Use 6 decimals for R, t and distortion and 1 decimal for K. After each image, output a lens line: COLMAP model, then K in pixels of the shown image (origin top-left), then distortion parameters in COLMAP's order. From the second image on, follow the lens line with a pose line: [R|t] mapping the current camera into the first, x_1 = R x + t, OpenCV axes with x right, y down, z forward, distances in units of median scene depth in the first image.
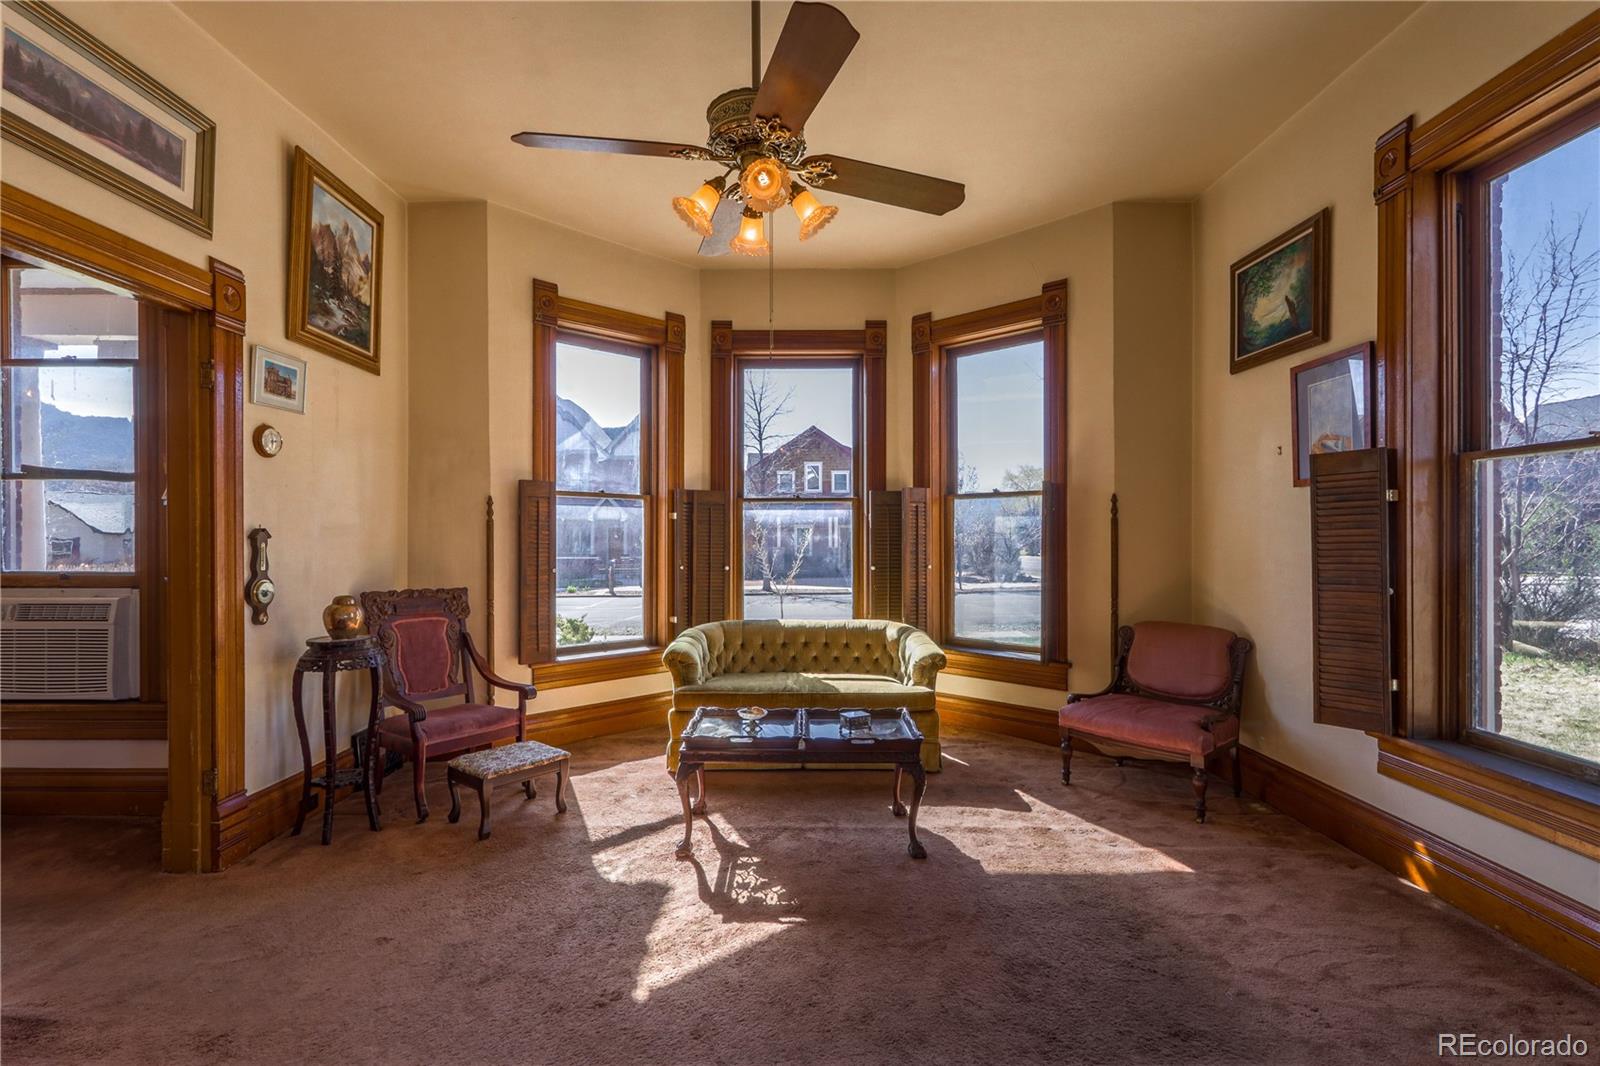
lens RADIAL K [[731.5, 0, 778.9], [0, 731.5, 535.7], [0, 0, 1]] dist [0.009901, -0.003881]
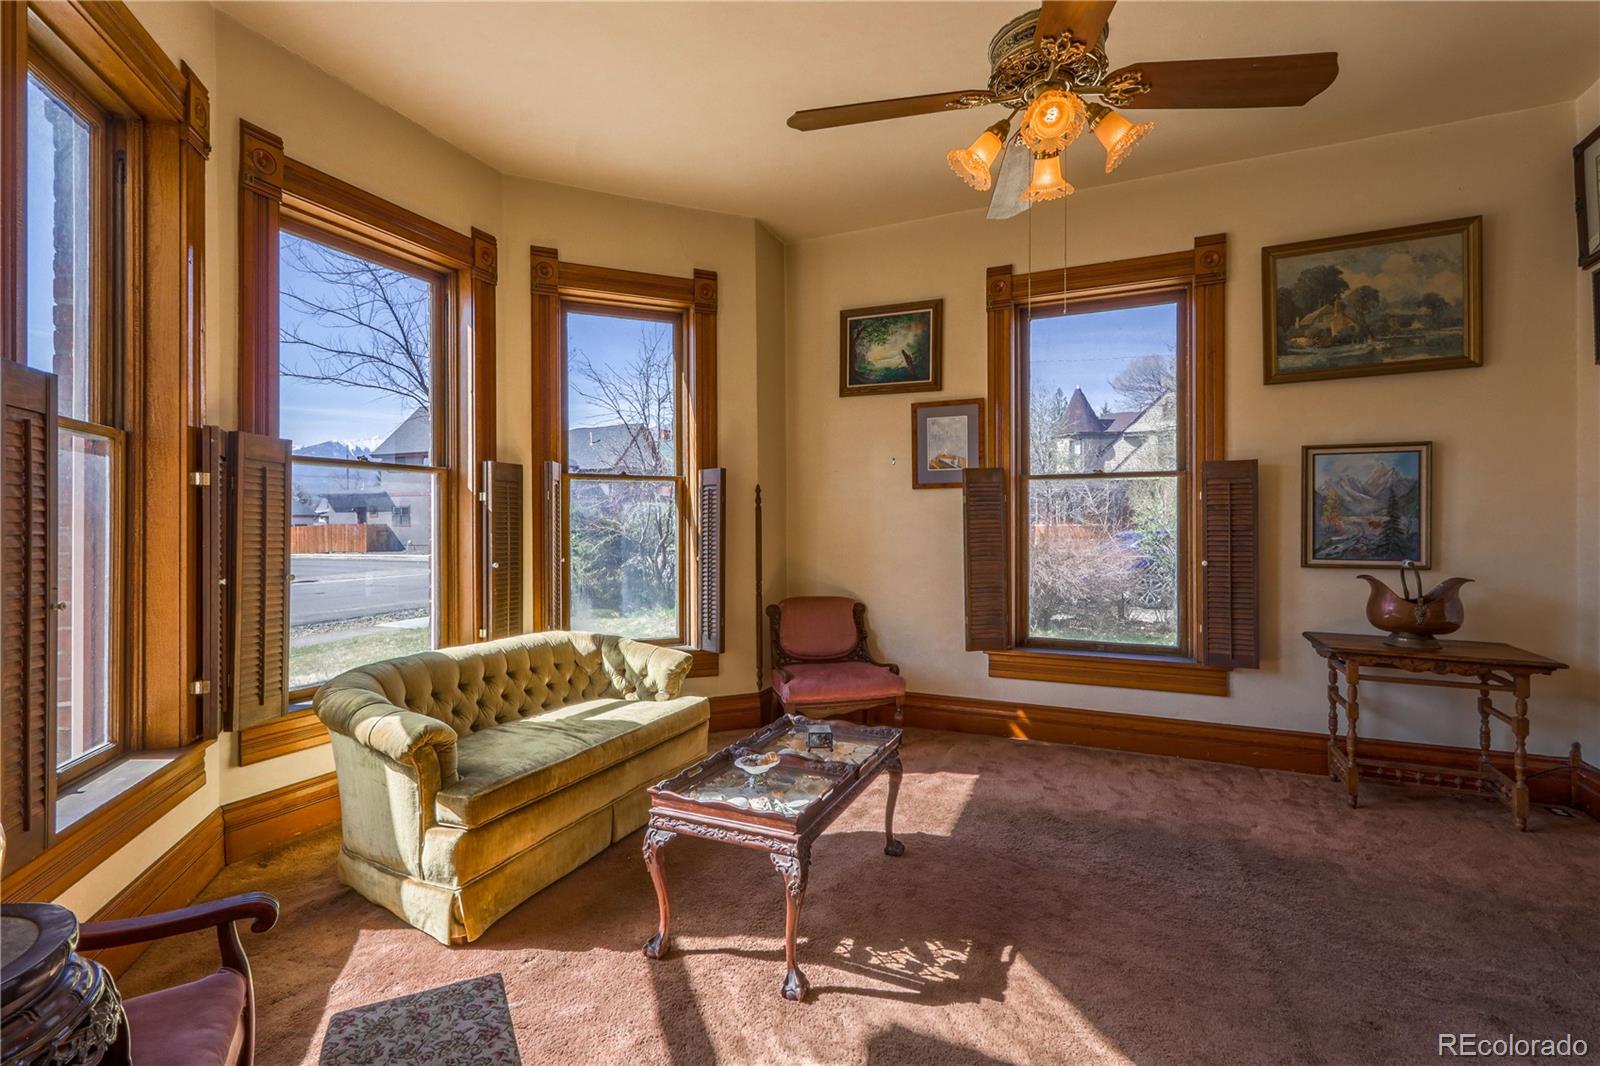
lens RADIAL K [[731.5, 0, 794.3], [0, 731.5, 523.2], [0, 0, 1]] dist [0.009901, -0.003881]
pose [[0.401231, 0.004545, 0.915966, -0.671504], [-0.004138, 0.999986, -0.003149, 0.004453], [-0.915968, -0.002526, 0.401245, 0.655692]]
